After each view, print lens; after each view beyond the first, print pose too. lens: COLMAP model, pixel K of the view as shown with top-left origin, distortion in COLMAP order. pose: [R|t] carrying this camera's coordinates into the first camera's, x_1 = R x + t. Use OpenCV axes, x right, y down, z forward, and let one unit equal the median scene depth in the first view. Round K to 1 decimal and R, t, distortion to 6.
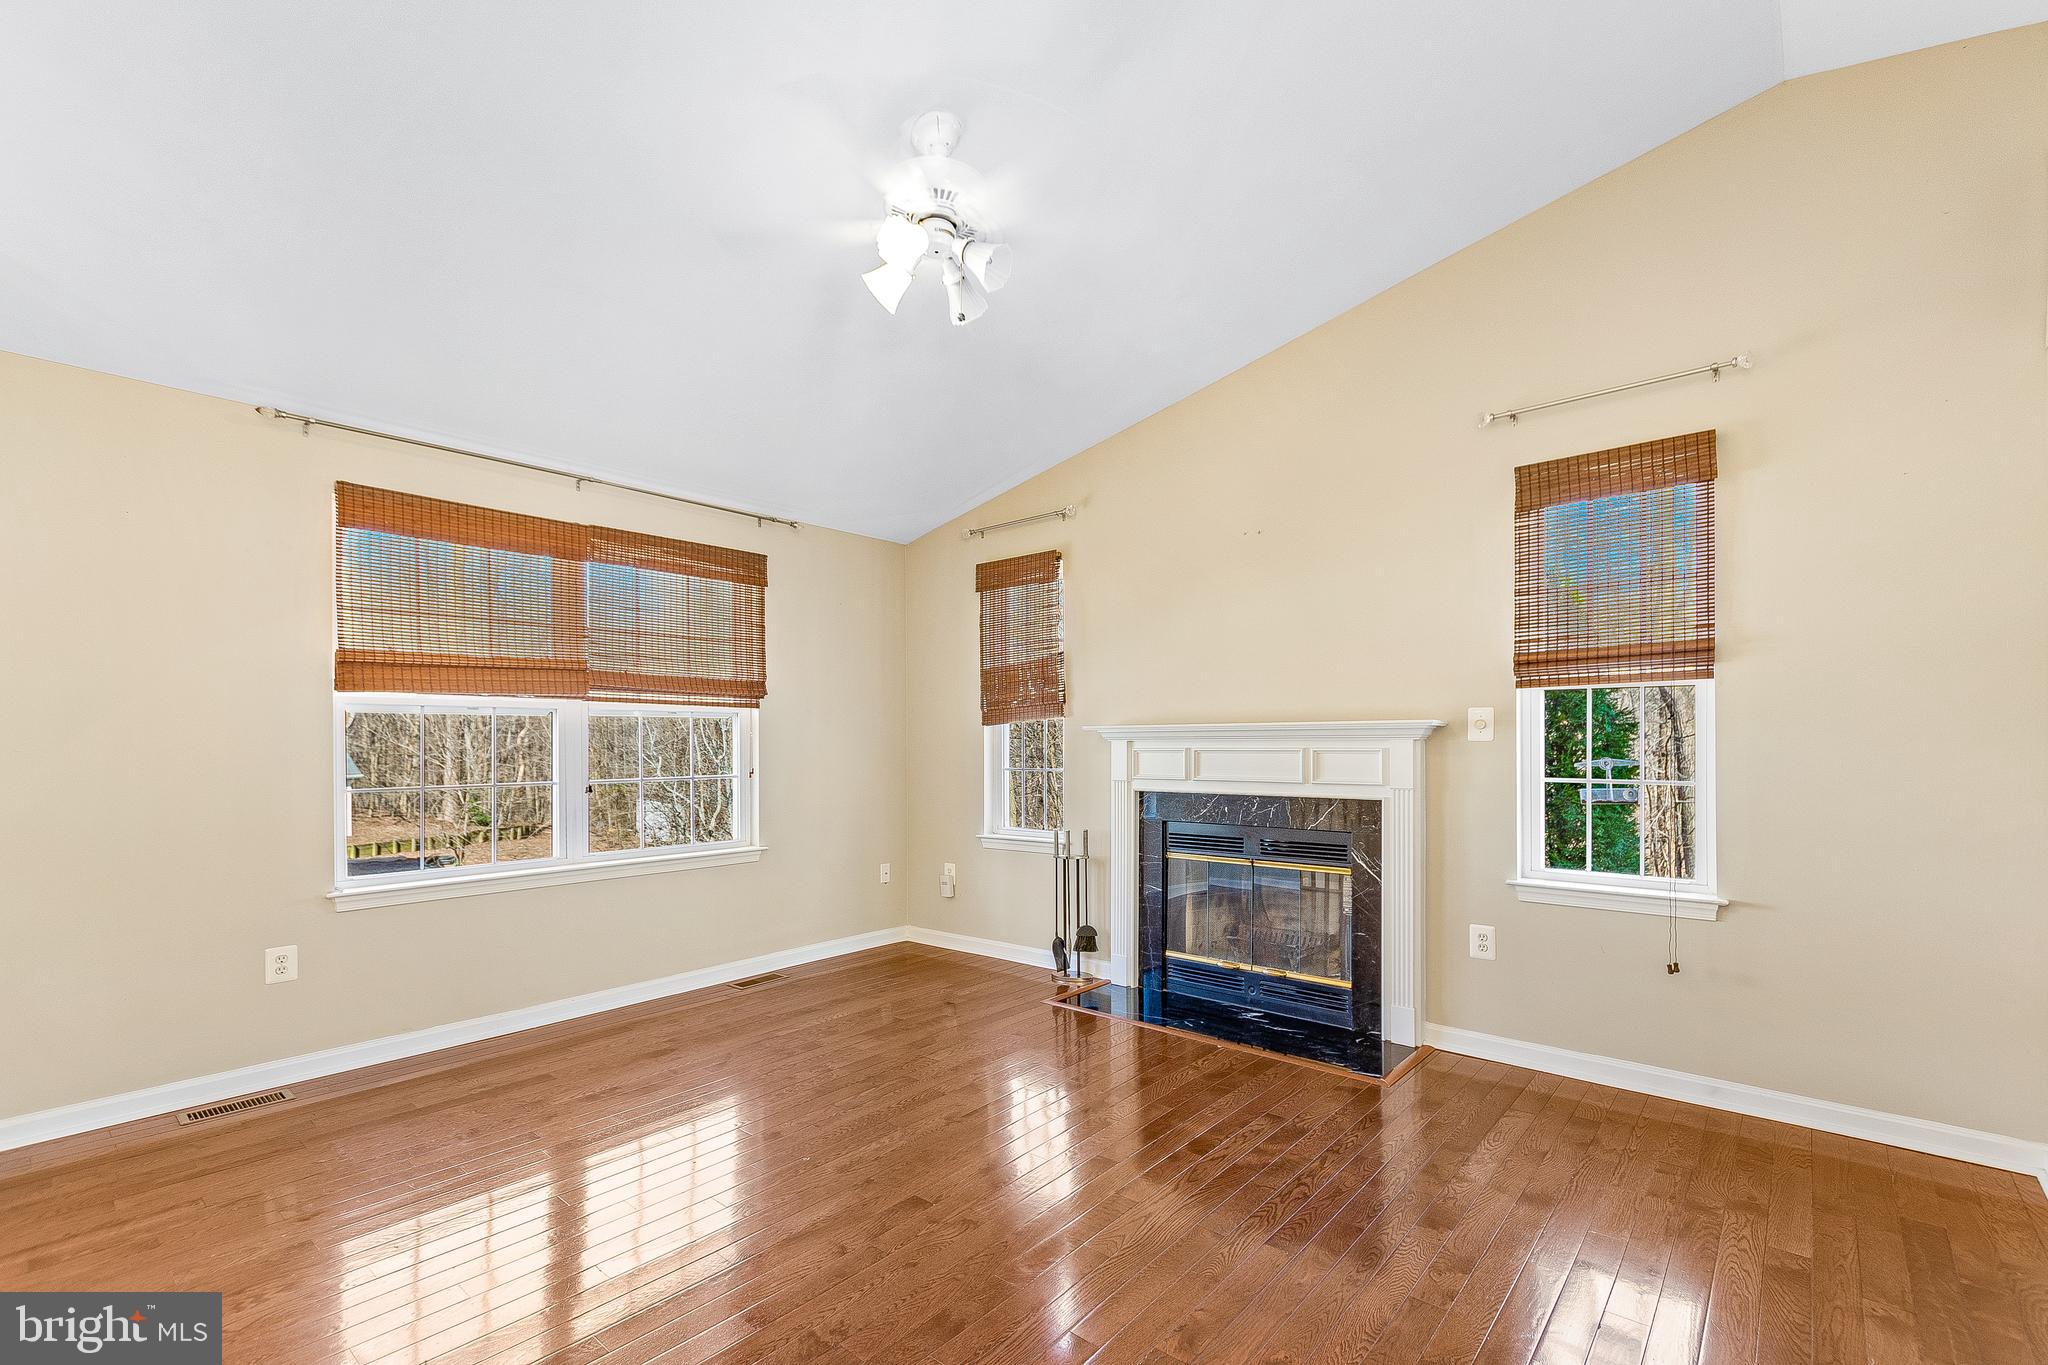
lens RADIAL K [[897.8, 0, 1033.4], [0, 897.8, 748.3], [0, 0, 1]] dist [0.012179, -0.000057]
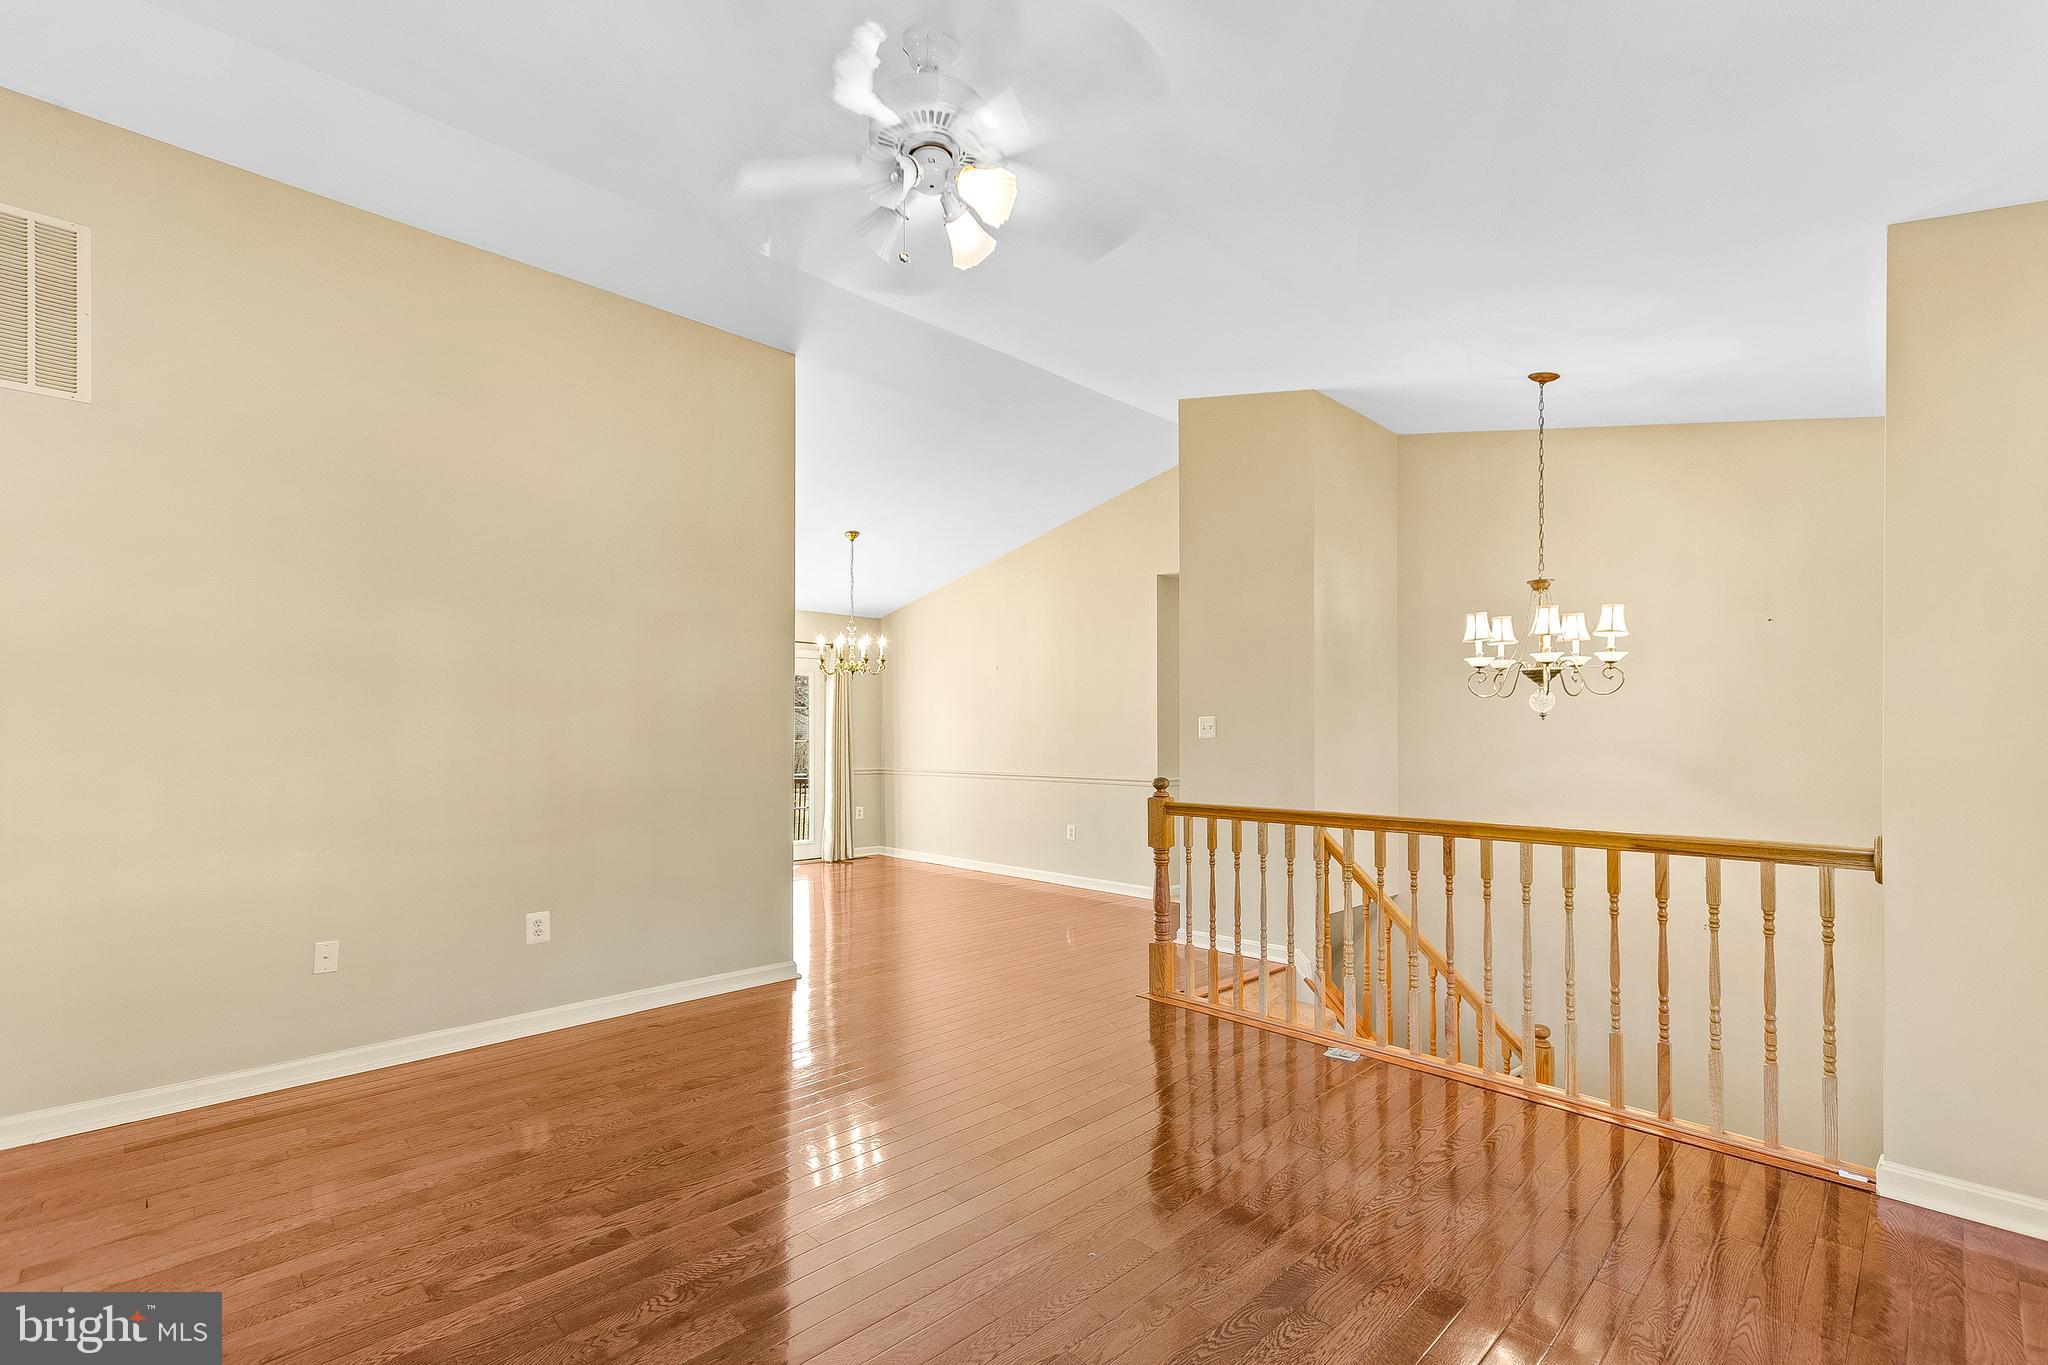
lens RADIAL K [[897.8, 0, 1033.4], [0, 897.8, 748.3], [0, 0, 1]] dist [0.012179, -0.000057]
pose [[-0.996446, 0.005389, 0.084059, -0.172094], [0.007265, 0.999731, 0.022031, -0.010754], [-0.083918, 0.022563, -0.996217, 1.148993]]
